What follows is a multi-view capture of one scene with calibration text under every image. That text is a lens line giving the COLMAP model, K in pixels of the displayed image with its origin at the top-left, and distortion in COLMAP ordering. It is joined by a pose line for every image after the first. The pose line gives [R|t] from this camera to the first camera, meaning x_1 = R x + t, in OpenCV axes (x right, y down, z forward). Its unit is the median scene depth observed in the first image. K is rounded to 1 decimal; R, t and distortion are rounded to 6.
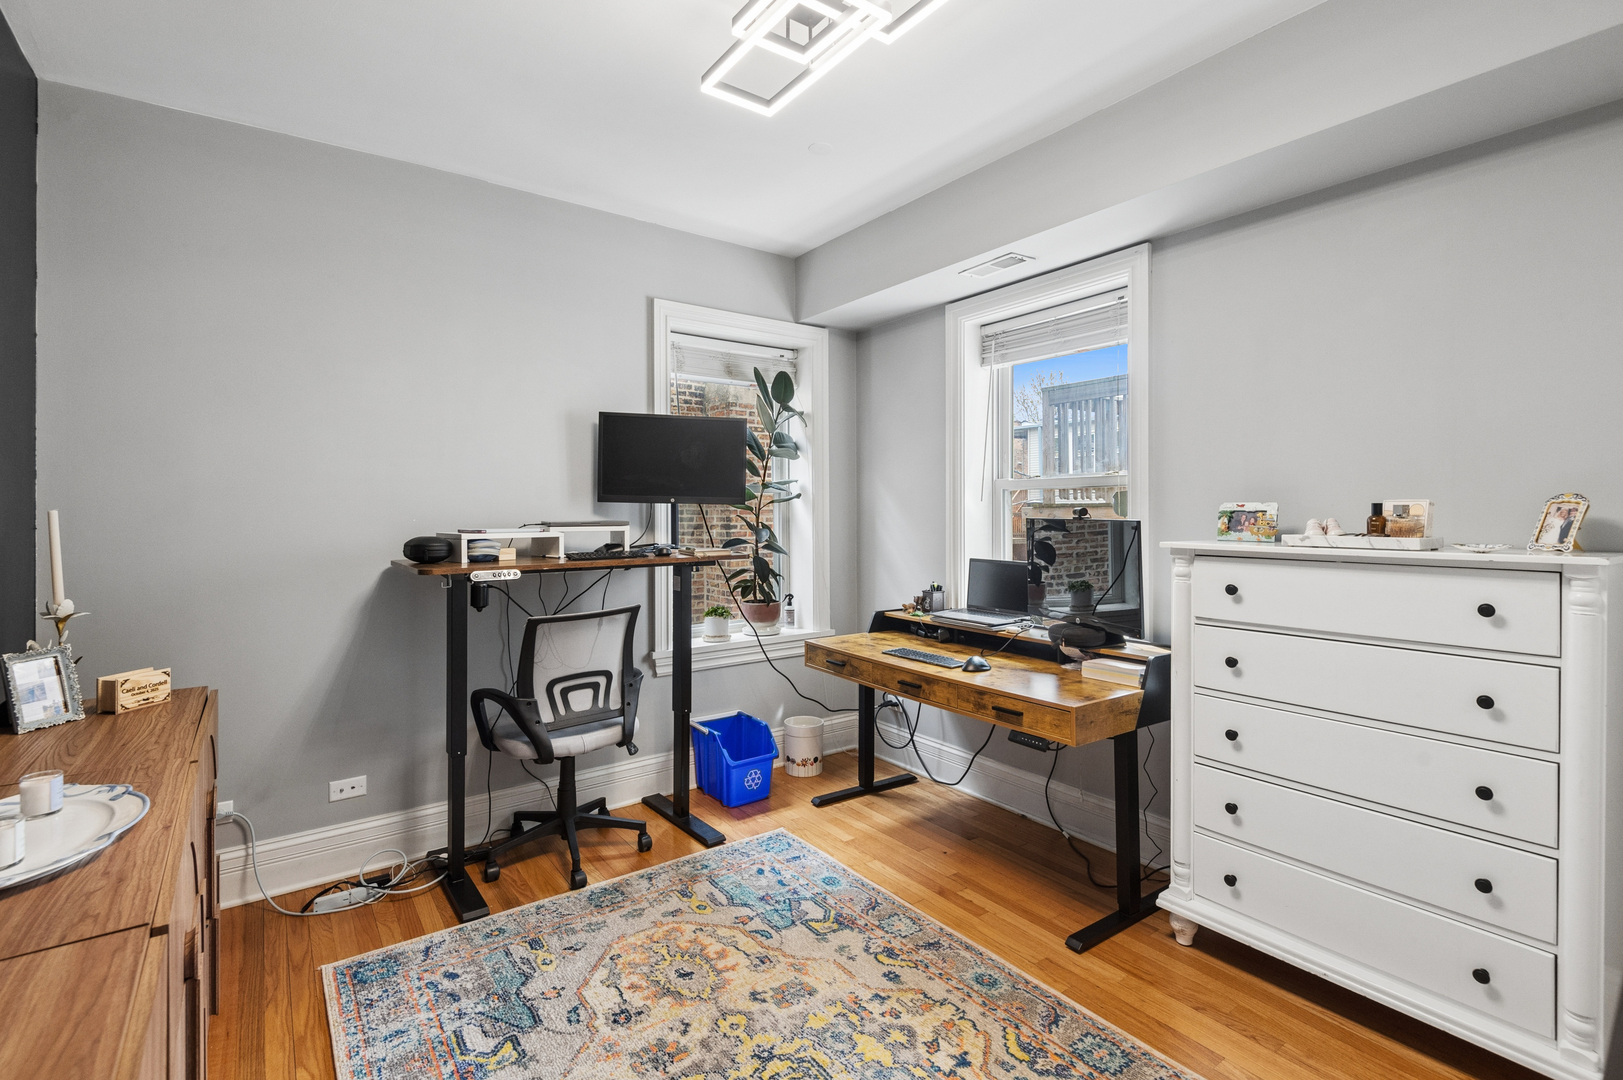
lens RADIAL K [[770.3, 0, 823.4], [0, 770.3, 516.6], [0, 0, 1]] dist [0.045804, -0.030477]
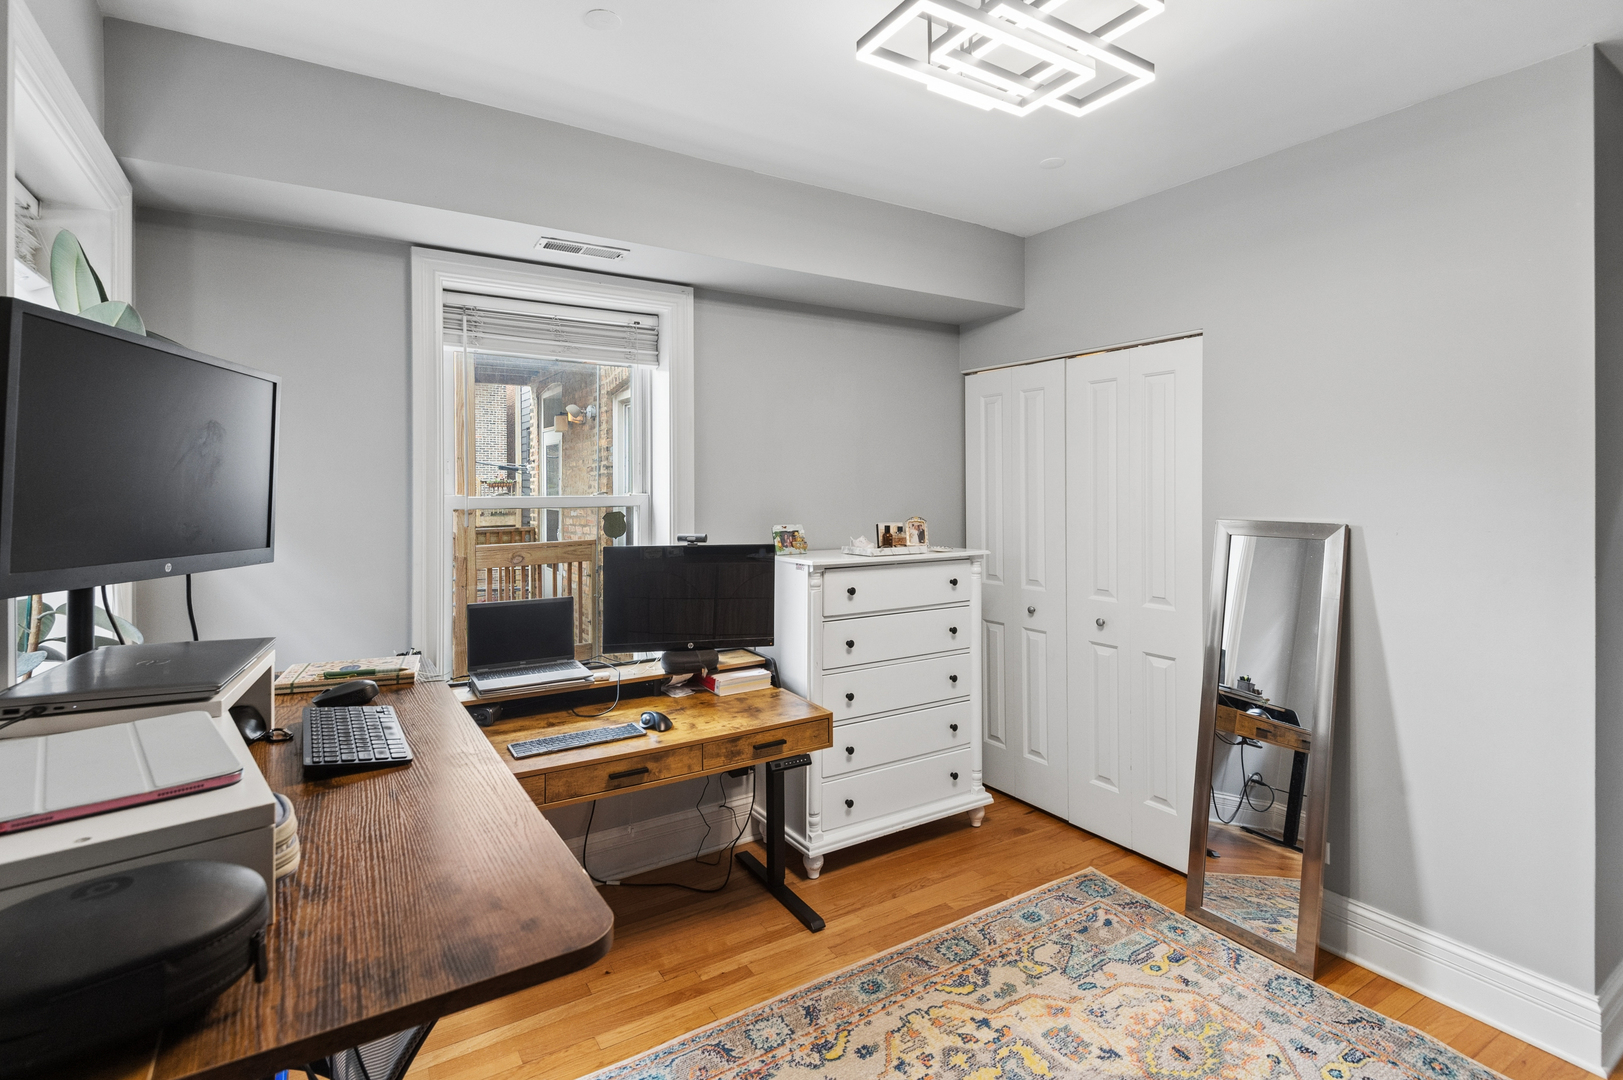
lens RADIAL K [[757.3, 0, 809.3], [0, 757.3, 496.9], [0, 0, 1]] dist [0.034111, -0.020673]
pose [[0.076531, -0.007597, 0.997038, -0.802399], [0.006703, 0.999952, 0.007105, -0.081892], [-0.997045, 0.006140, 0.076579, 0.956546]]
